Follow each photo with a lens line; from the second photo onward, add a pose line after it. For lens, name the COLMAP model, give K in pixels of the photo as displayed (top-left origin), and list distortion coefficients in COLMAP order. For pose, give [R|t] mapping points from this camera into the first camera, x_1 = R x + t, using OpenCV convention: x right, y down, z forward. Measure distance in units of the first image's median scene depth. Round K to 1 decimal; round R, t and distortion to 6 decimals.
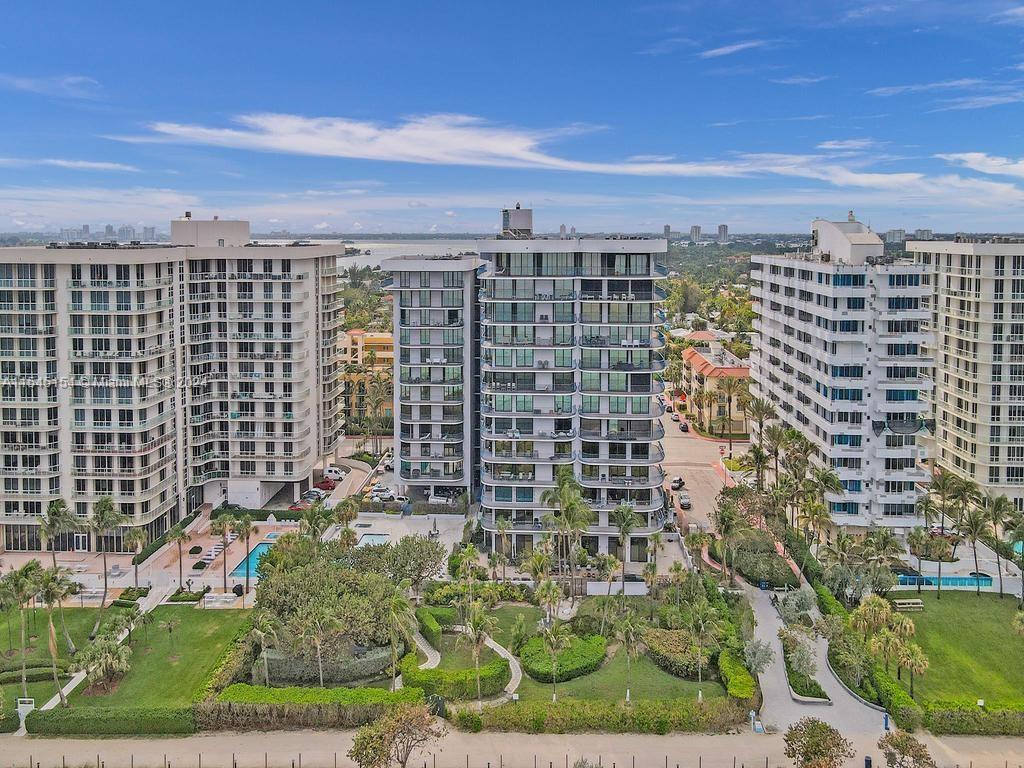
lens RADIAL K [[787.9, 0, 502.1], [0, 787.9, 258.6], [0, 0, 1]] dist [0.005029, 0.009050]
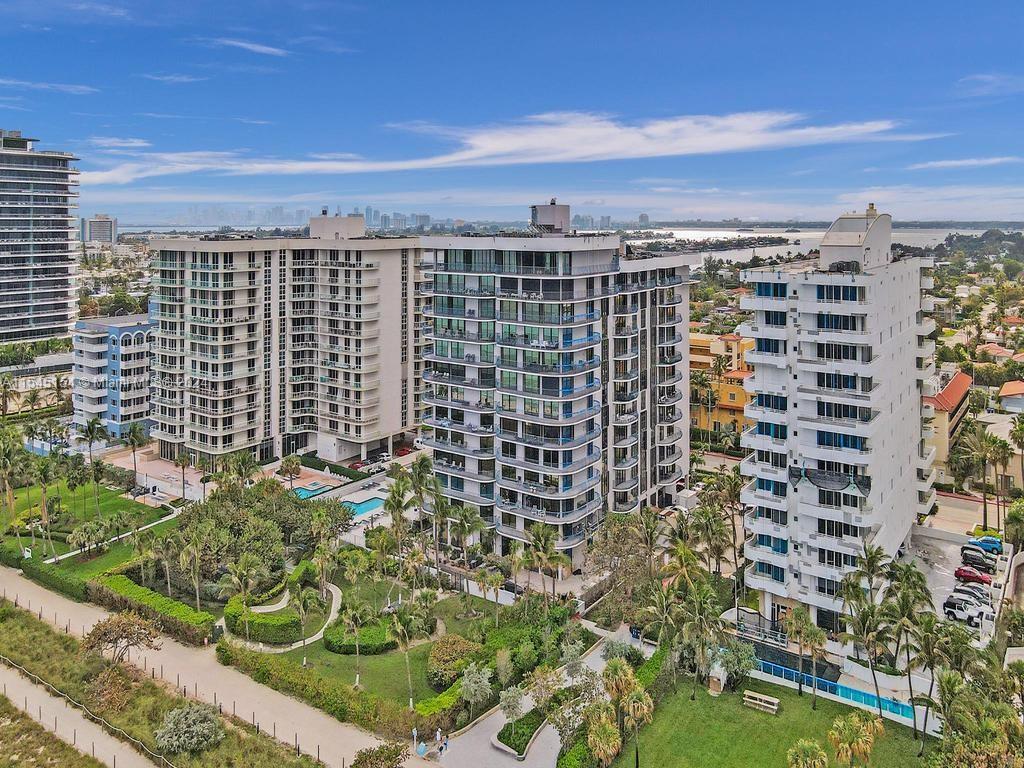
lens RADIAL K [[787.9, 0, 493.9], [0, 787.9, 214.3], [0, 0, 1]] dist [0.005029, 0.009050]
pose [[0.840279, -0.005279, -0.542128, 0.618139], [-0.018139, 0.999119, -0.037843, -0.013968], [0.541850, 0.041632, 0.839443, 0.144544]]
